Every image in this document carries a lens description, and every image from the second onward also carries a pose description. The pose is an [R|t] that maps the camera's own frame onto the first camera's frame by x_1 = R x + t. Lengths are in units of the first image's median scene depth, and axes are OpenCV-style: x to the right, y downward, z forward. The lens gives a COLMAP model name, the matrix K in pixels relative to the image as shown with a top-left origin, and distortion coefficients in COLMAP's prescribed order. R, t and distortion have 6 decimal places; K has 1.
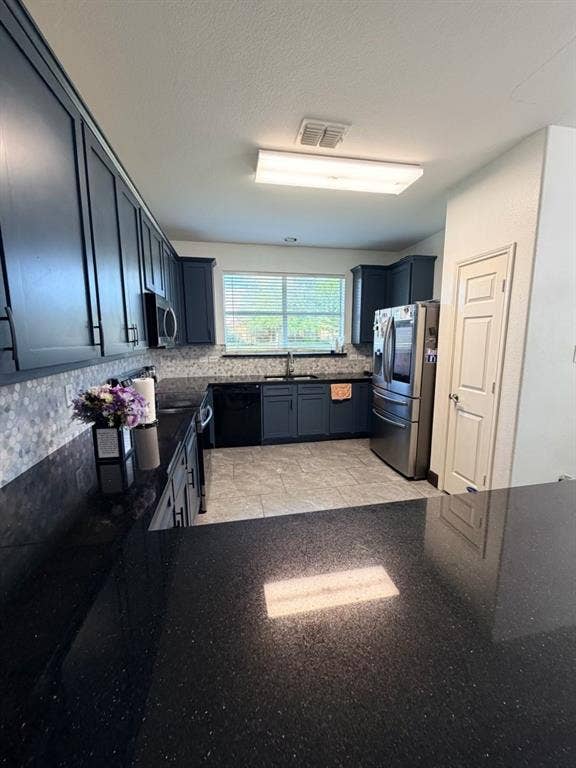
lens RADIAL K [[311.1, 0, 290.0], [0, 311.1, 383.9], [0, 0, 1]] dist [0.007289, -0.000537]
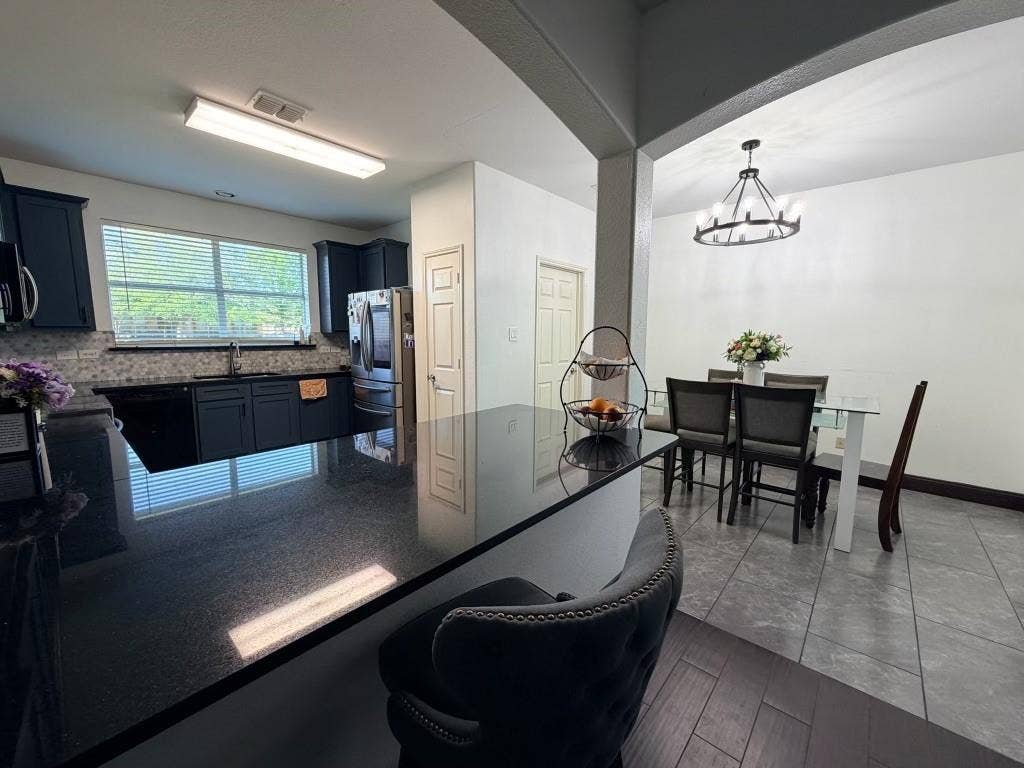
lens RADIAL K [[414.8, 0, 508.8], [0, 414.8, 386.3], [0, 0, 1]] dist [0.007289, -0.000537]
pose [[0.806584, -0.064978, 0.587538, -0.079841], [0.082291, 0.996605, -0.002753, 0.076726], [-0.585364, 0.050569, 0.809192, -0.244202]]
